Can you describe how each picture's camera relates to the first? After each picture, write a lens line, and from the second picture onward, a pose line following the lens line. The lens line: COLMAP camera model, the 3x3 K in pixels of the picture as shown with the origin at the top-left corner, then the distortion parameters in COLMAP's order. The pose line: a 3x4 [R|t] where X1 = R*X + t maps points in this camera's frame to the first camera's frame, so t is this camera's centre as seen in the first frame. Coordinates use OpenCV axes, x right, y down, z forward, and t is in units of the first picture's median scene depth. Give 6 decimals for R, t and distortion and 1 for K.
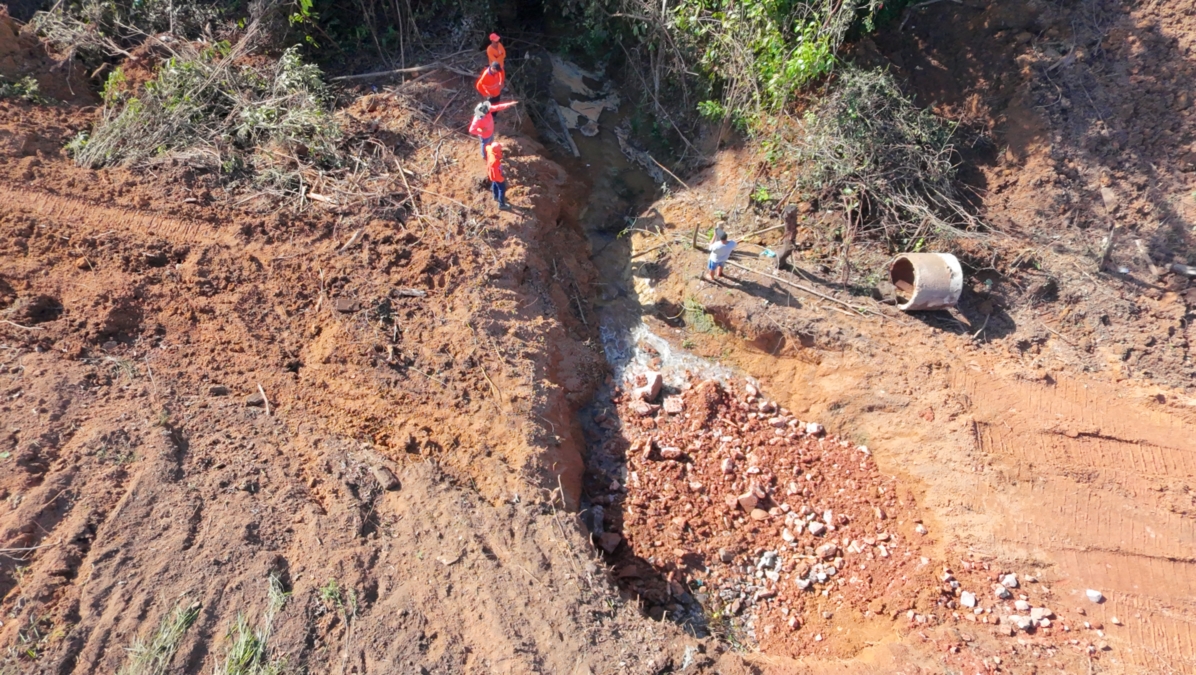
lens RADIAL K [[769.6, 0, 597.6], [0, 769.6, 330.8], [0, 0, 1]] dist [0.000690, 0.003264]
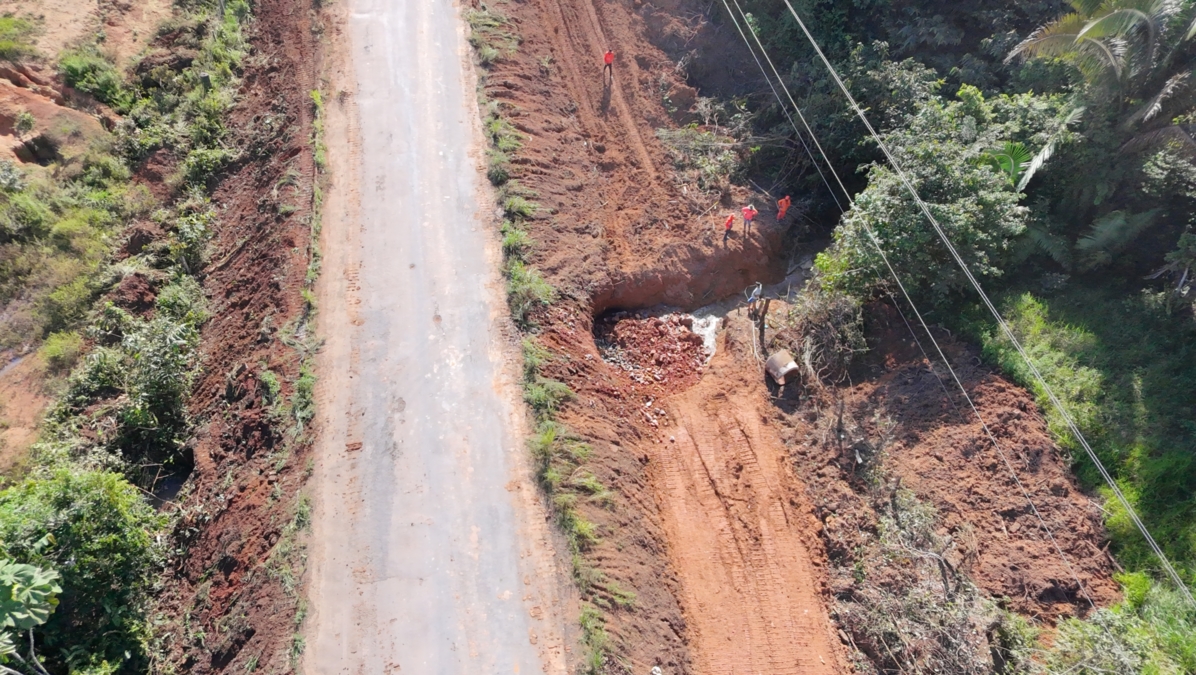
lens RADIAL K [[769.6, 0, 597.6], [0, 769.6, 330.8], [0, 0, 1]] dist [0.000690, 0.003264]
pose [[0.398349, 0.674137, -0.621979, 1.500863], [-0.813727, 0.572662, 0.099530, 0.082254], [0.423281, 0.466474, 0.776682, -0.933757]]
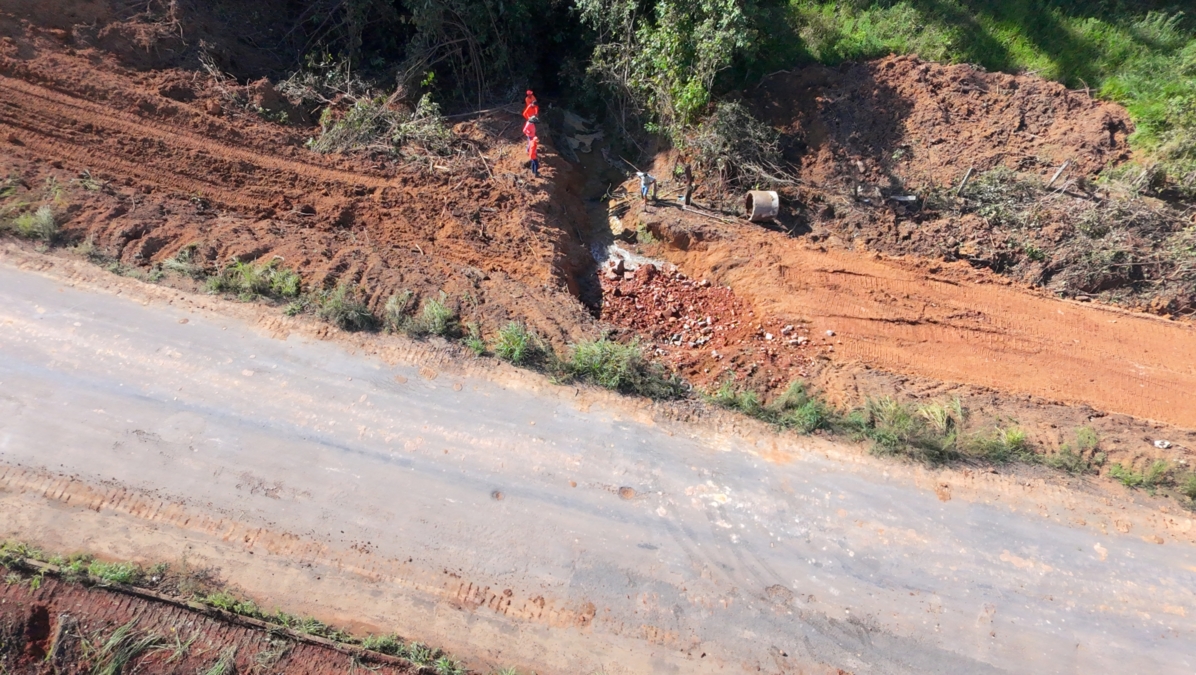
lens RADIAL K [[769.6, 0, 597.6], [0, 769.6, 330.8], [0, 0, 1]] dist [0.000690, 0.003264]
pose [[0.999937, -0.002091, -0.011066, 0.045028], [0.000385, 0.988393, -0.151918, 0.530617], [0.011255, 0.151904, 0.988331, -0.829964]]
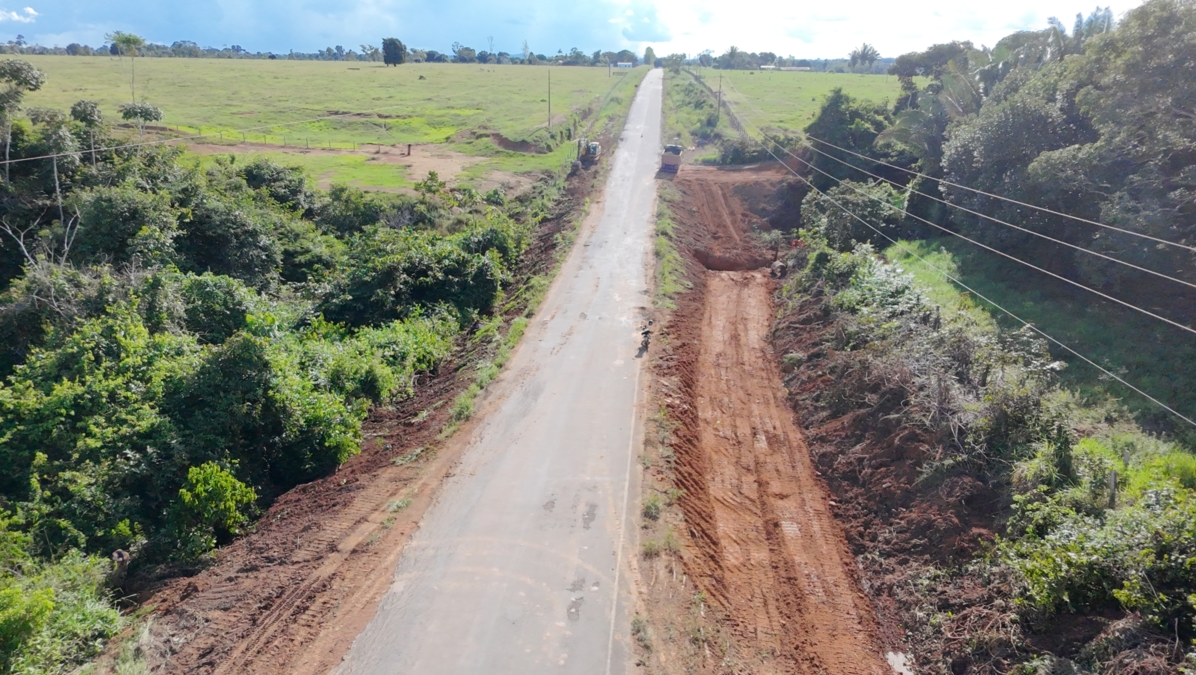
lens RADIAL K [[769.6, 0, 597.6], [0, 769.6, 330.8], [0, 0, 1]] dist [0.000690, 0.003264]
pose [[0.134461, 0.256605, -0.957118, 4.779446], [-0.859329, 0.511163, 0.016321, 0.979275], [0.493431, 0.820285, 0.289239, -0.544906]]
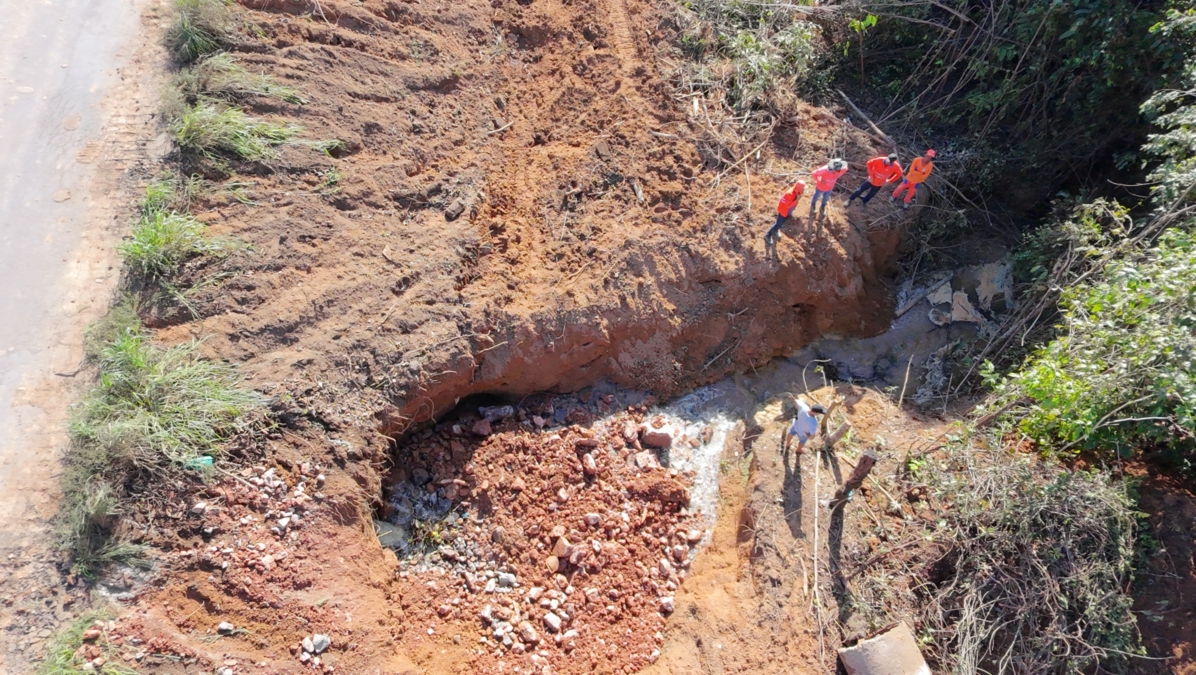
lens RADIAL K [[769.6, 0, 597.6], [0, 769.6, 330.8], [0, 0, 1]] dist [0.000690, 0.003264]
pose [[0.313272, 0.802299, -0.508111, 0.461823], [-0.857740, 0.468689, 0.211218, -0.138630], [0.407606, 0.369658, 0.834991, 0.118112]]
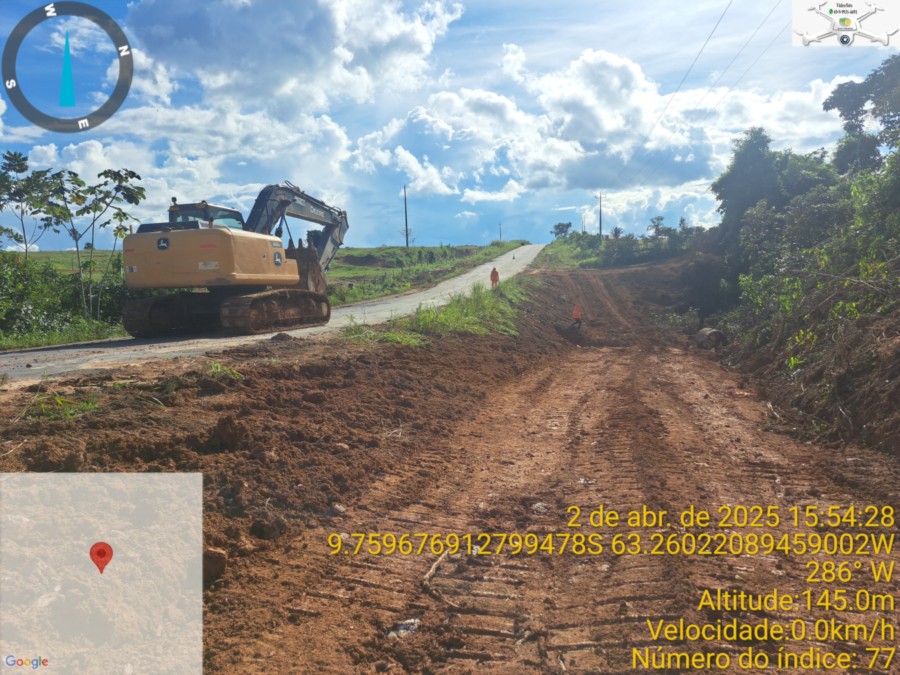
lens RADIAL K [[647.0, 0, 470.3], [0, 647.0, 345.3], [0, 0, 1]] dist [0.076745, -0.083015]
pose [[0.073034, 0.039781, -0.996536, 2.441747], [-0.846158, 0.531367, -0.040802, 0.671973], [0.527903, 0.846207, 0.072469, 0.471599]]
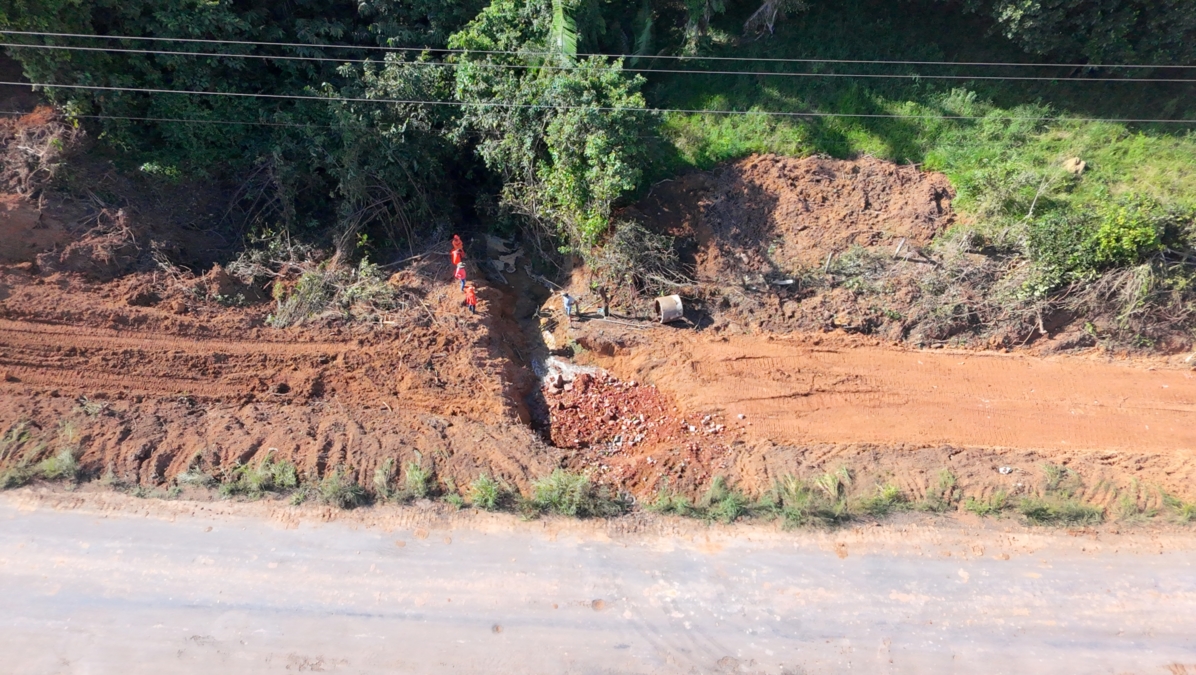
lens RADIAL K [[769.6, 0, 597.6], [0, 769.6, 330.8], [0, 0, 1]] dist [0.000690, 0.003264]
pose [[0.981626, -0.182359, 0.056182, 0.089534], [0.188999, 0.969726, -0.154630, 0.305607], [-0.026283, 0.162407, 0.986374, -1.188683]]
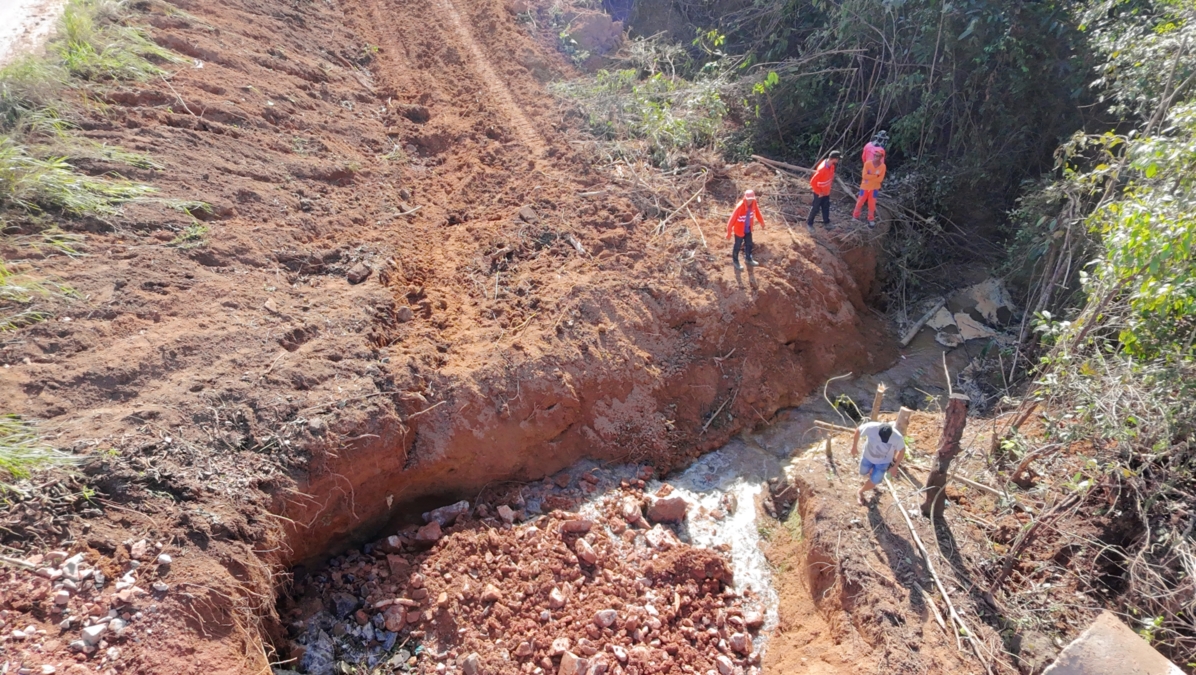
lens RADIAL K [[769.6, 0, 597.6], [0, 769.6, 330.8], [0, 0, 1]] dist [0.000690, 0.003264]
pose [[0.491286, 0.493709, -0.717557, 0.507781], [-0.743563, 0.666769, -0.050327, 0.050093], [0.453598, 0.558274, 0.694679, 0.399107]]
